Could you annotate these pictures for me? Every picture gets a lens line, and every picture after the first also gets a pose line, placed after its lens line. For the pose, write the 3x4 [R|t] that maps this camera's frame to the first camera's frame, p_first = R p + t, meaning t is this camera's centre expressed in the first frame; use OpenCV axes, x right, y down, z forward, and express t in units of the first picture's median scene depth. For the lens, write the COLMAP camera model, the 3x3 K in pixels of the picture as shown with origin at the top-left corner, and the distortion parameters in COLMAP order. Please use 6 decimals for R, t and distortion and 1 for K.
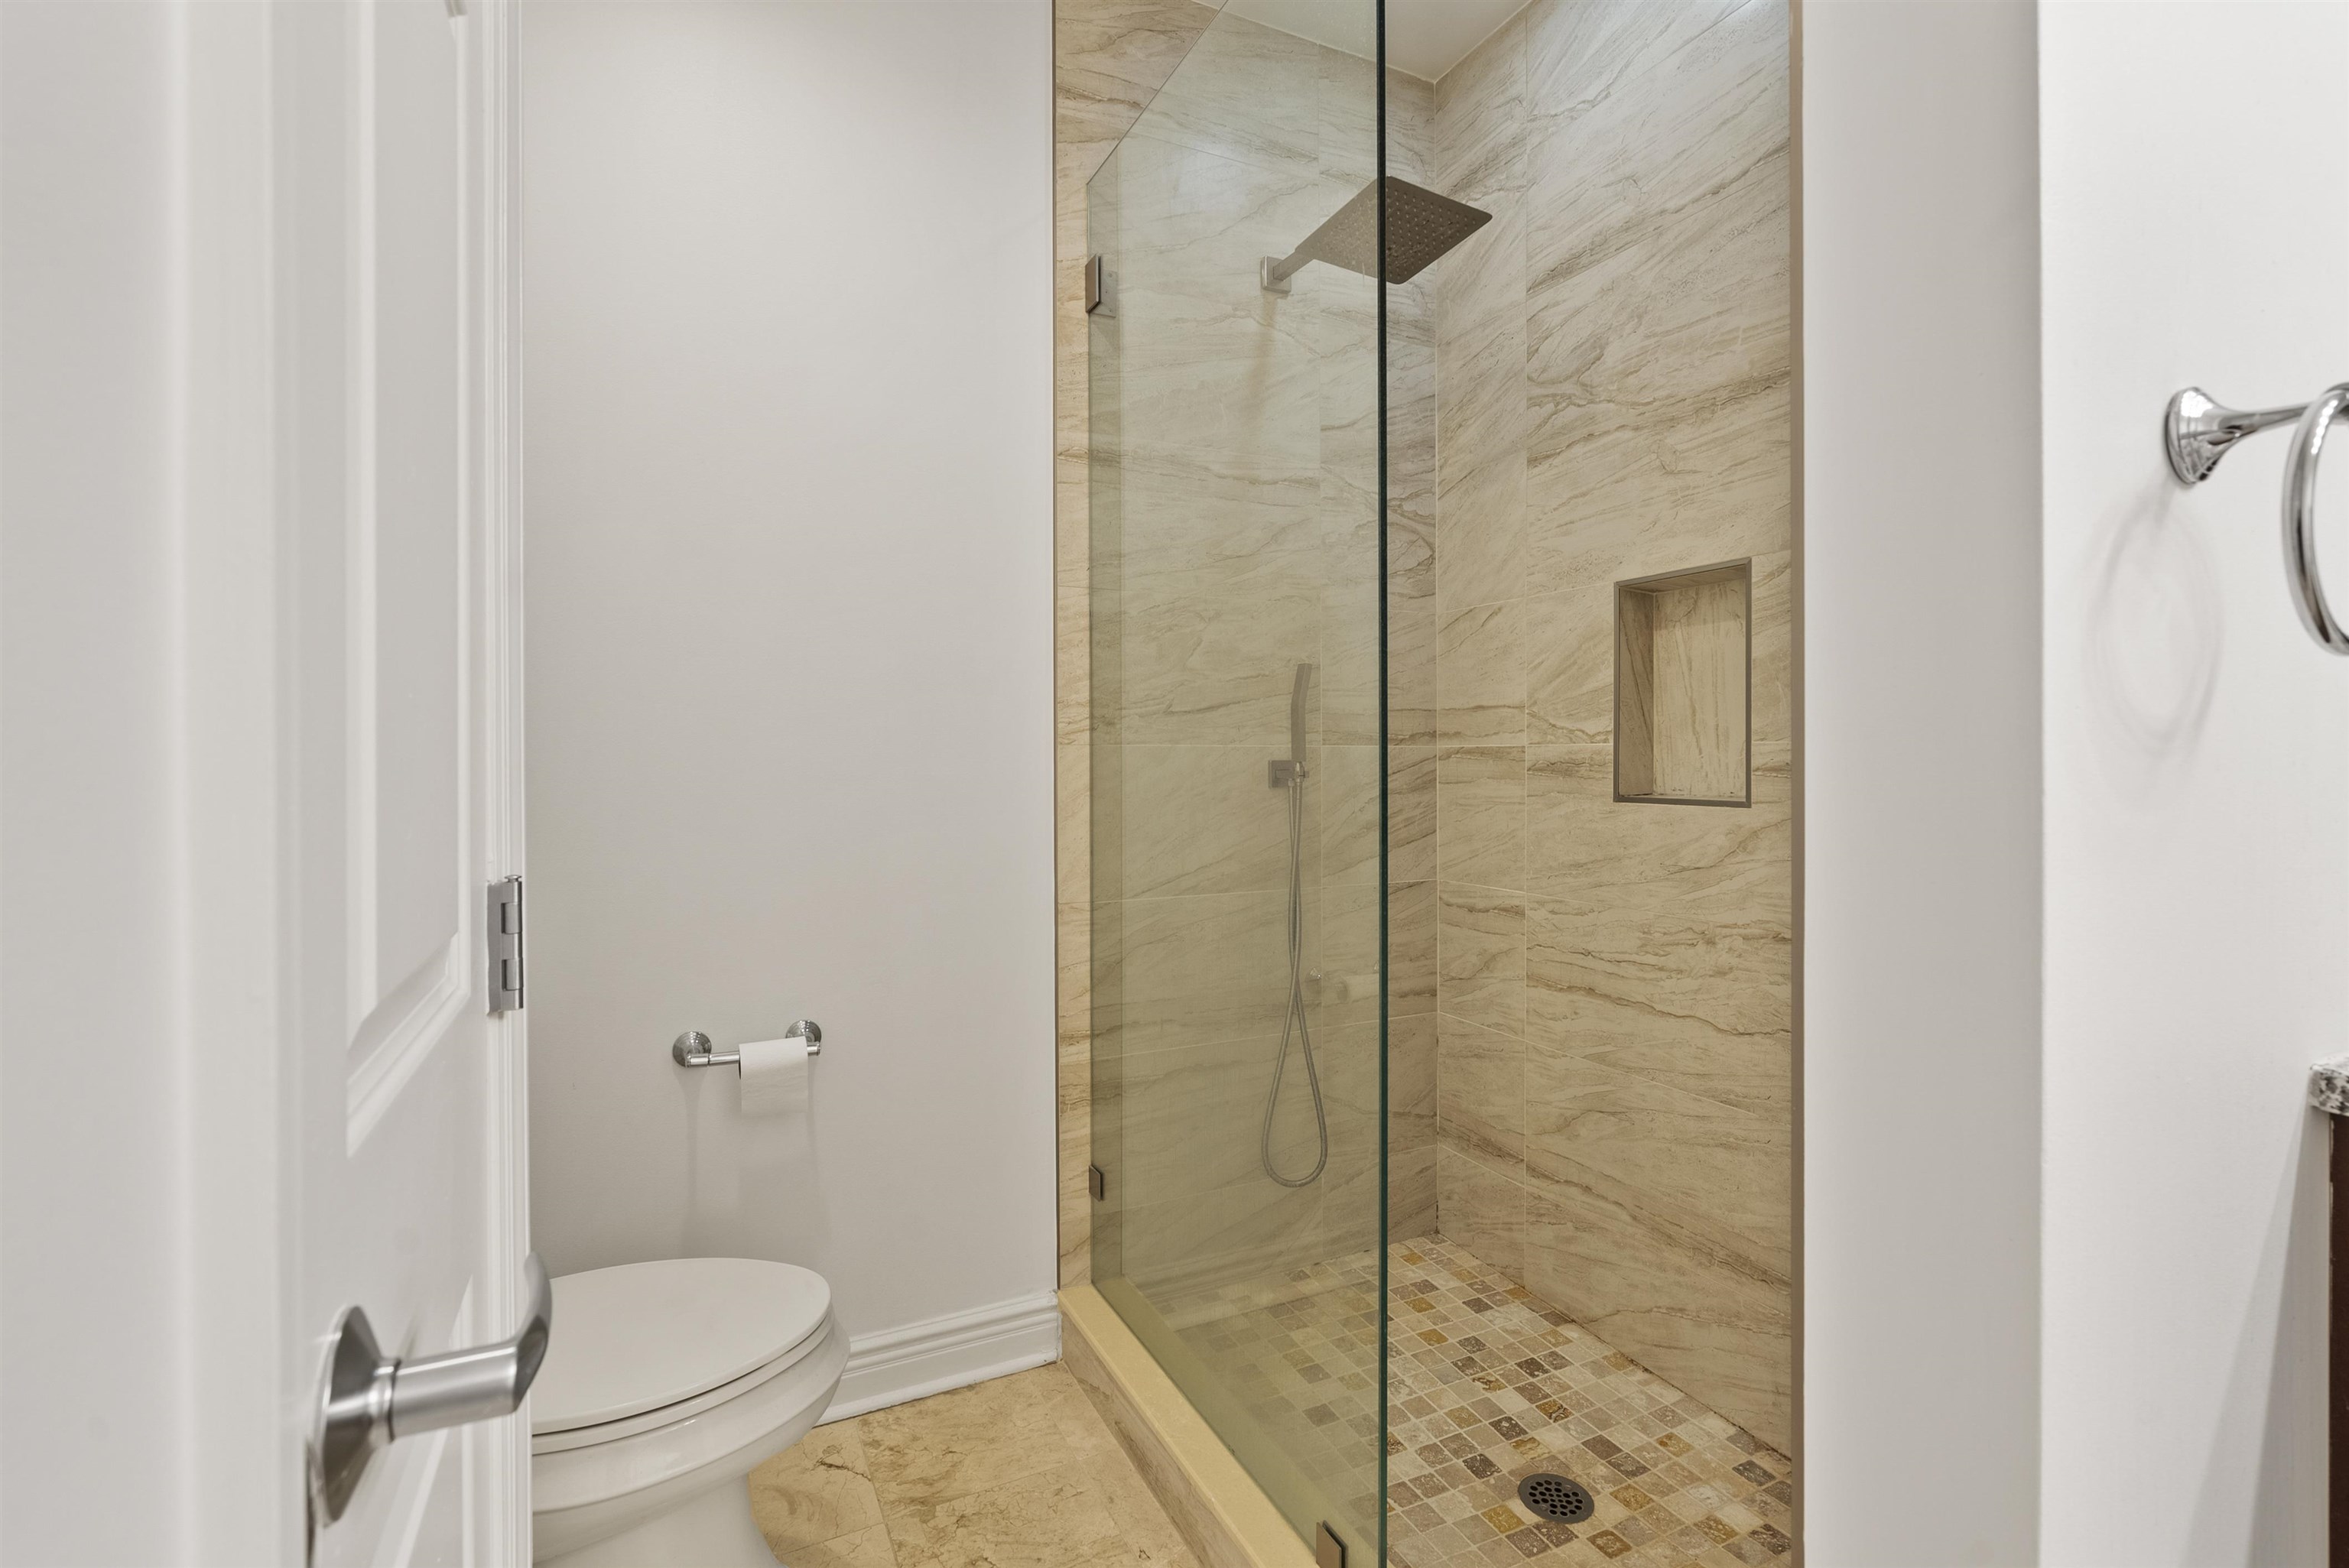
lens RADIAL K [[1088.6, 0, 1152.7], [0, 1088.6, 759.3], [0, 0, 1]] dist [-0.006309, 0.002757]
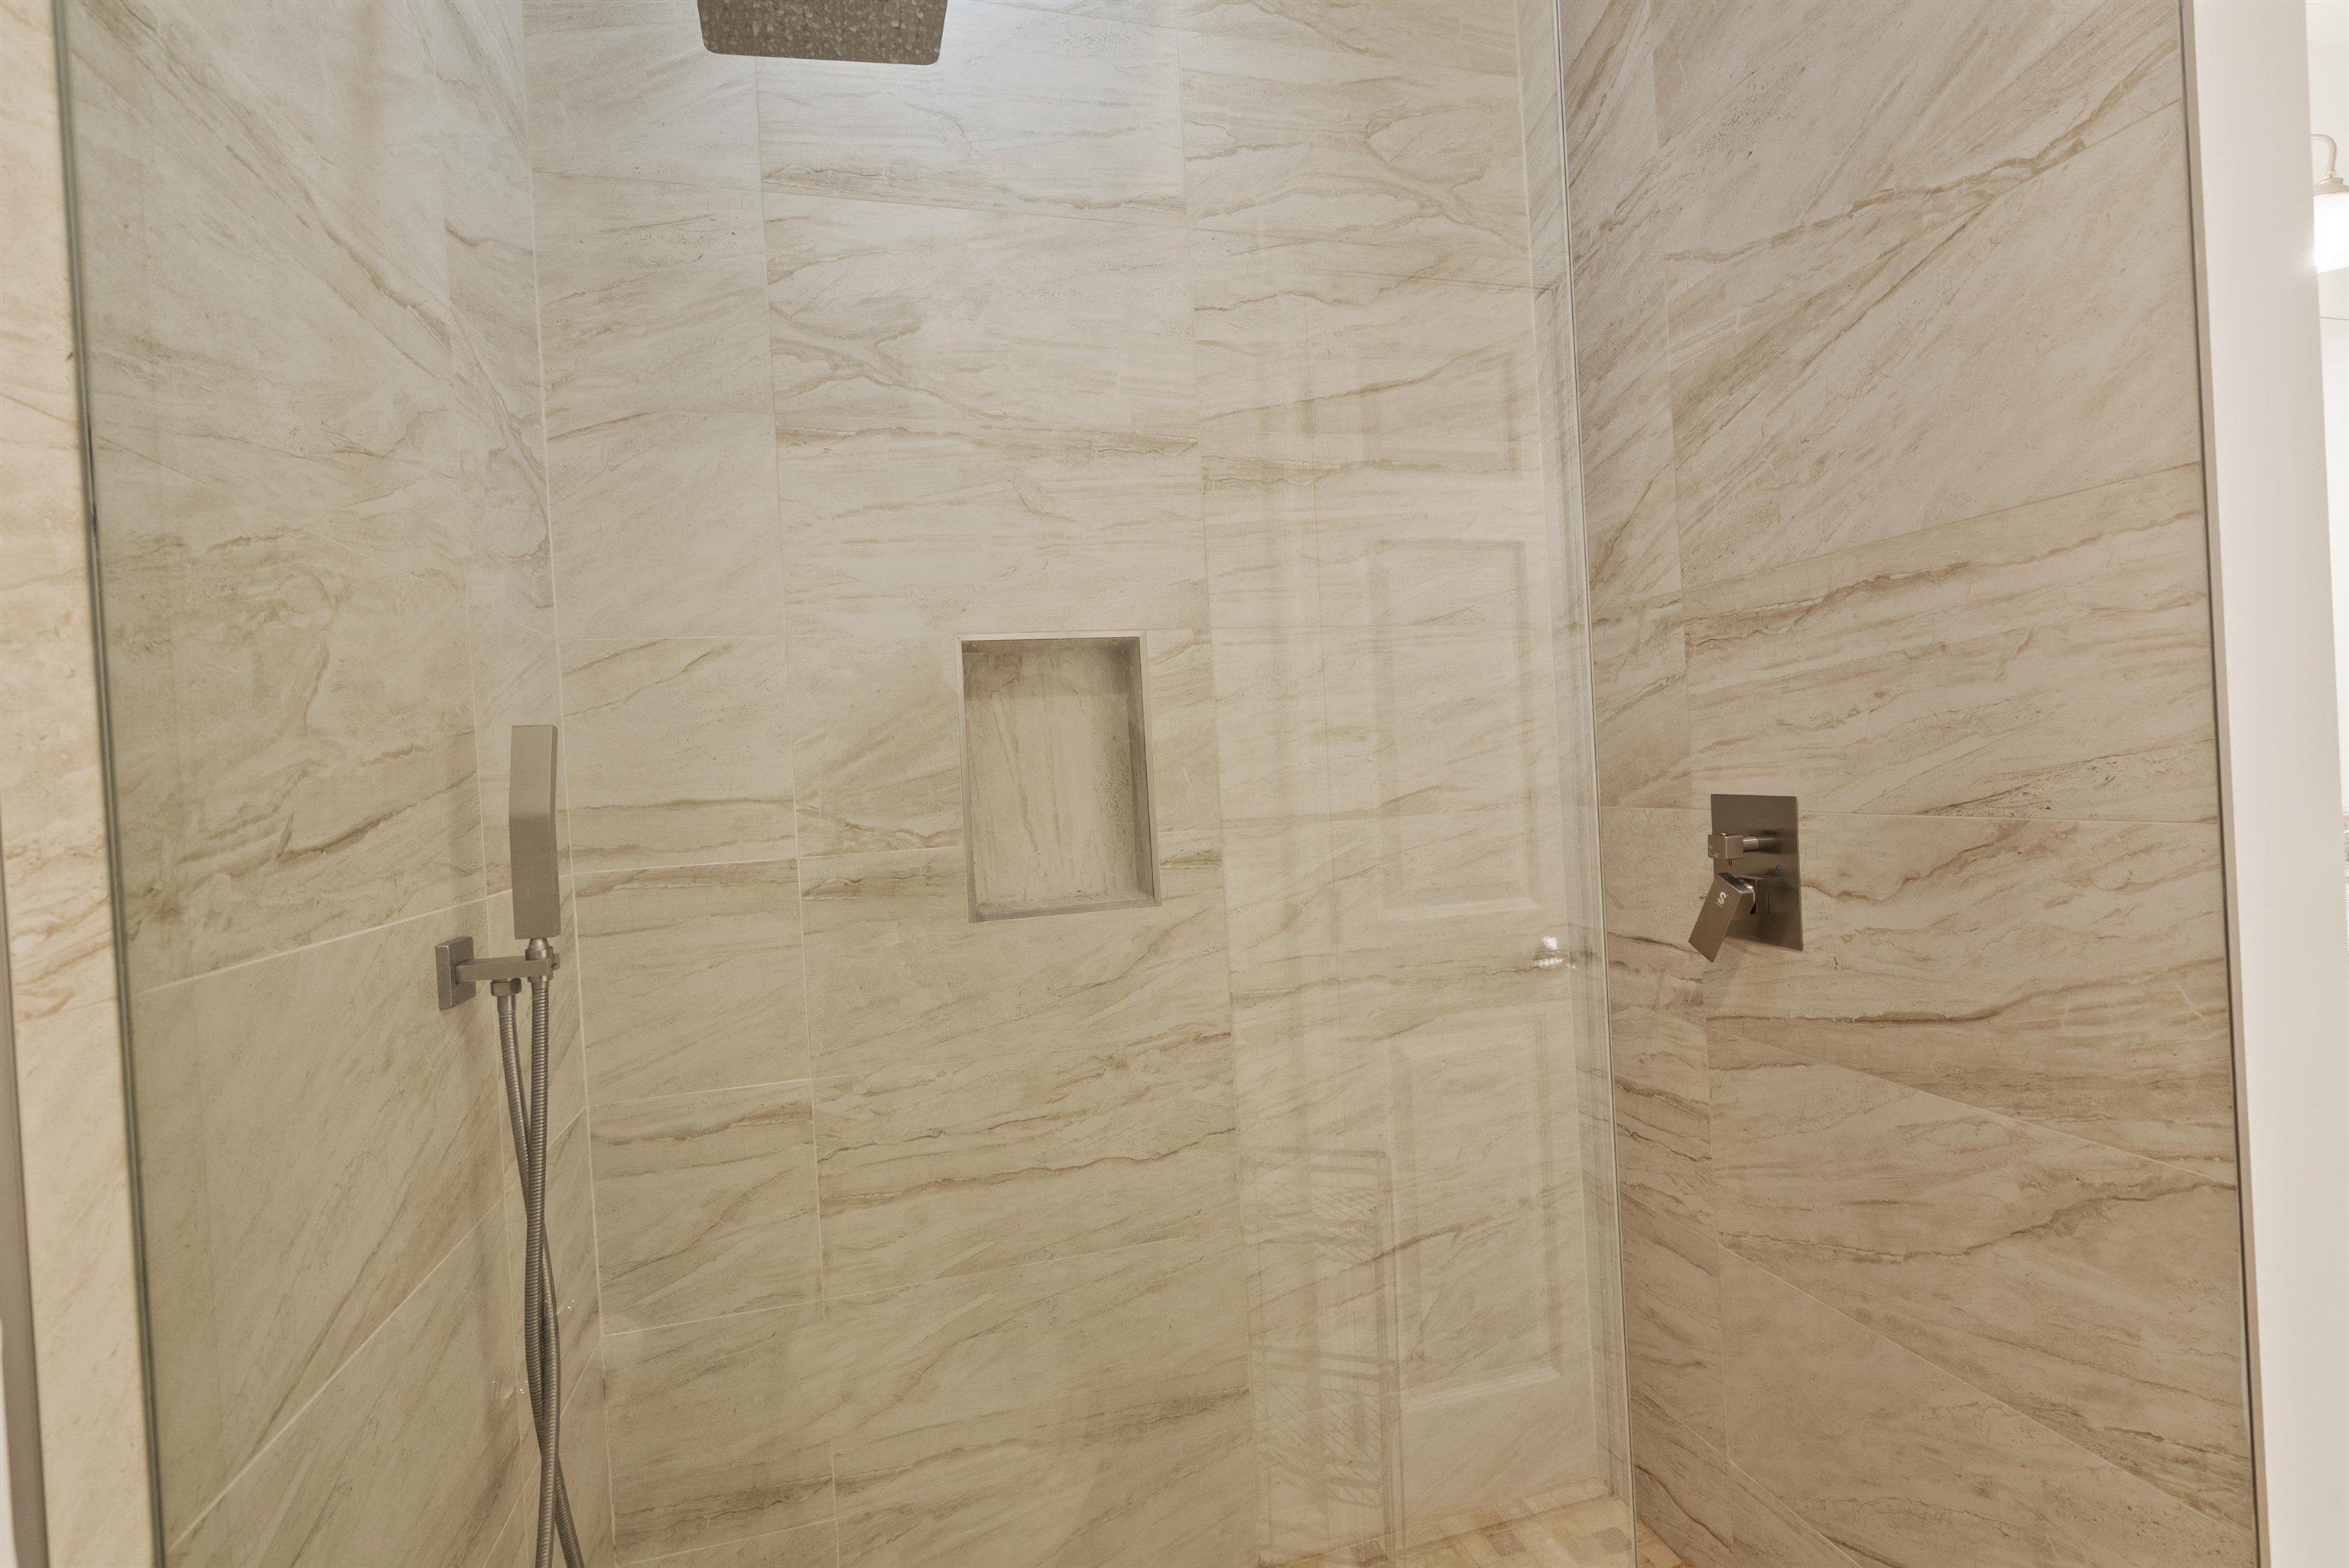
lens RADIAL K [[1088.6, 0, 1161.6], [0, 1088.6, 775.0], [0, 0, 1]] dist [-0.006309, 0.002757]
pose [[0.158434, -0.014171, 0.987268, -0.293098], [0.055211, 0.998460, 0.005472, -0.057867], [-0.985825, 0.053641, 0.158972, 0.708271]]
